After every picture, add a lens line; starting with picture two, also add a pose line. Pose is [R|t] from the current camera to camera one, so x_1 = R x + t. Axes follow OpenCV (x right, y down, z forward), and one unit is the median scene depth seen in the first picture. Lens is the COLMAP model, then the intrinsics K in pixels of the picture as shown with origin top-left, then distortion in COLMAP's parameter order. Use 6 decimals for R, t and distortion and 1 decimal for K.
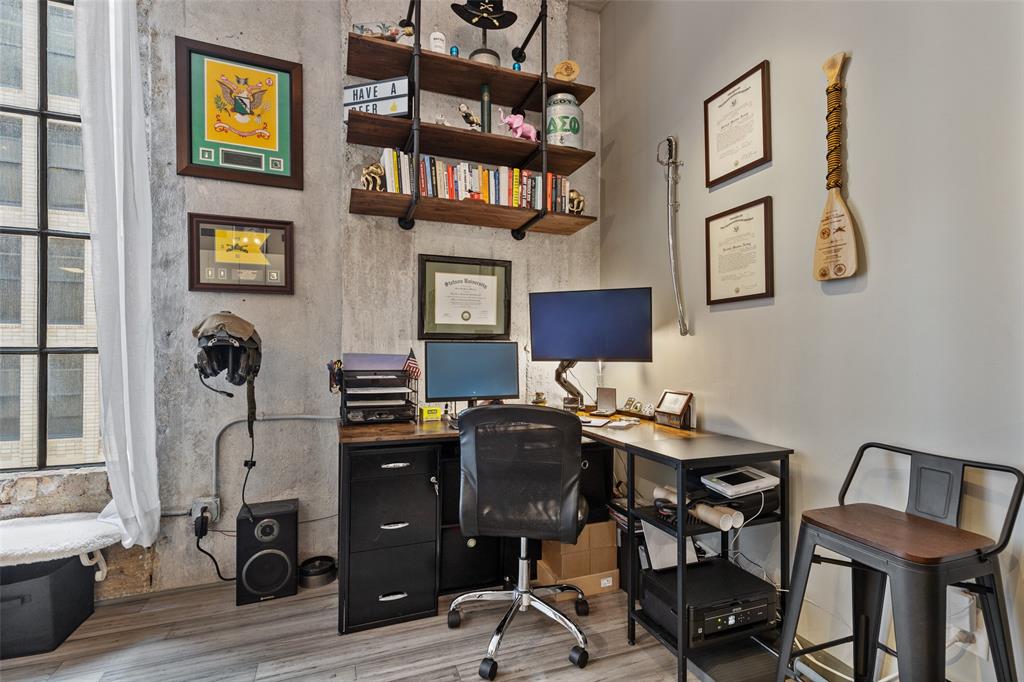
lens RADIAL K [[473.4, 0, 513.5], [0, 473.4, 345.1], [0, 0, 1]] dist [0.011582, -0.000448]
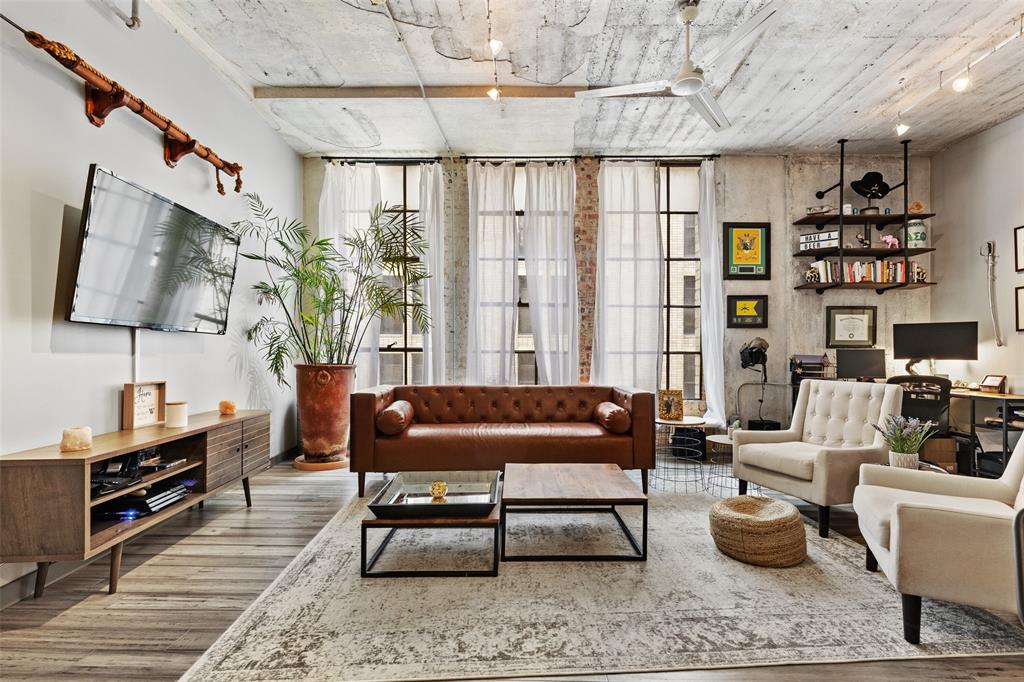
lens RADIAL K [[469.7, 0, 530.3], [0, 469.7, 349.8], [0, 0, 1]] dist [0.002697, 0.001136]
pose [[0.926421, 0.001331, -0.376486, -0.690779], [-0.000476, 0.999997, 0.002365, -0.009881], [0.376488, -0.002012, 0.926419, -1.503884]]
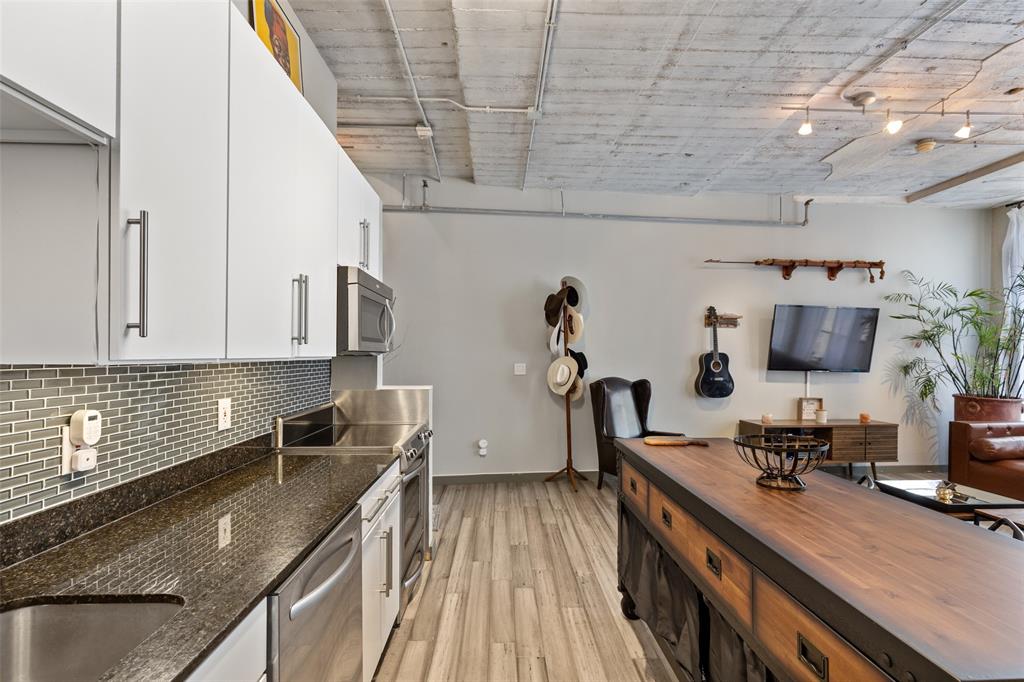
lens RADIAL K [[452.6, 0, 510.7], [0, 452.6, 354.7], [0, 0, 1]] dist [0.000142, -0.000023]
pose [[-0.344041, -0.003463, -0.938948, 0.673515], [-0.006826, 0.999976, -0.001187, -0.133570], [0.938930, 0.006000, -0.344056, -1.397327]]
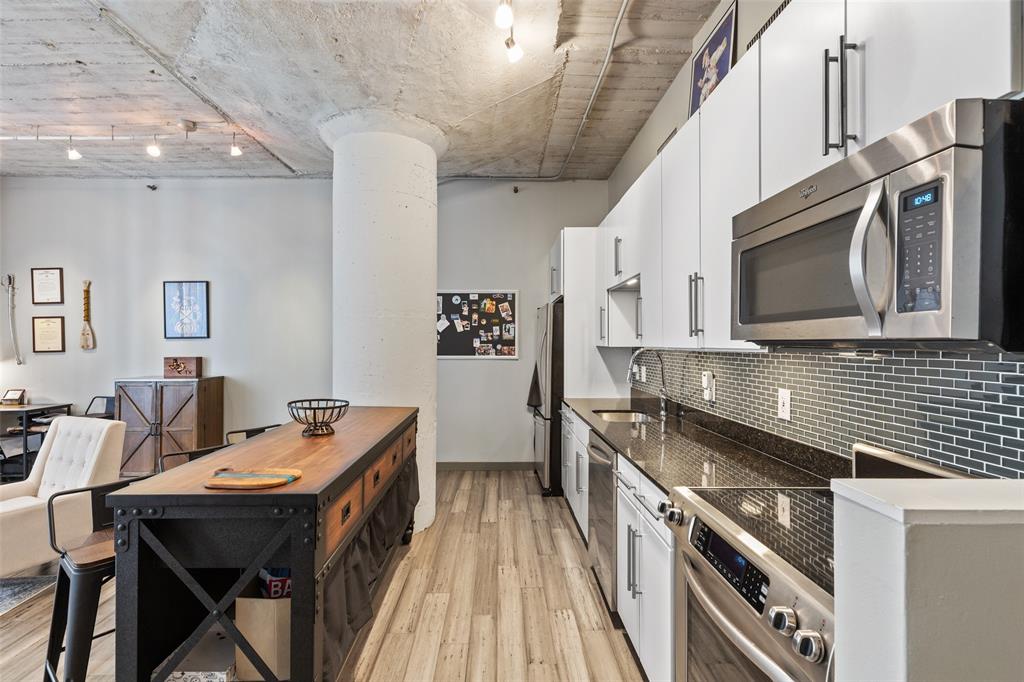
lens RADIAL K [[456.9, 0, 512.0], [0, 456.9, 341.0], [0, 0, 1]] dist [-0.002374, -0.000334]
pose [[0.332404, -0.001631, 0.943136, -0.926227], [-0.000992, 0.999997, 0.002079, -0.142657], [-0.943137, -0.001626, 0.332401, -1.981684]]
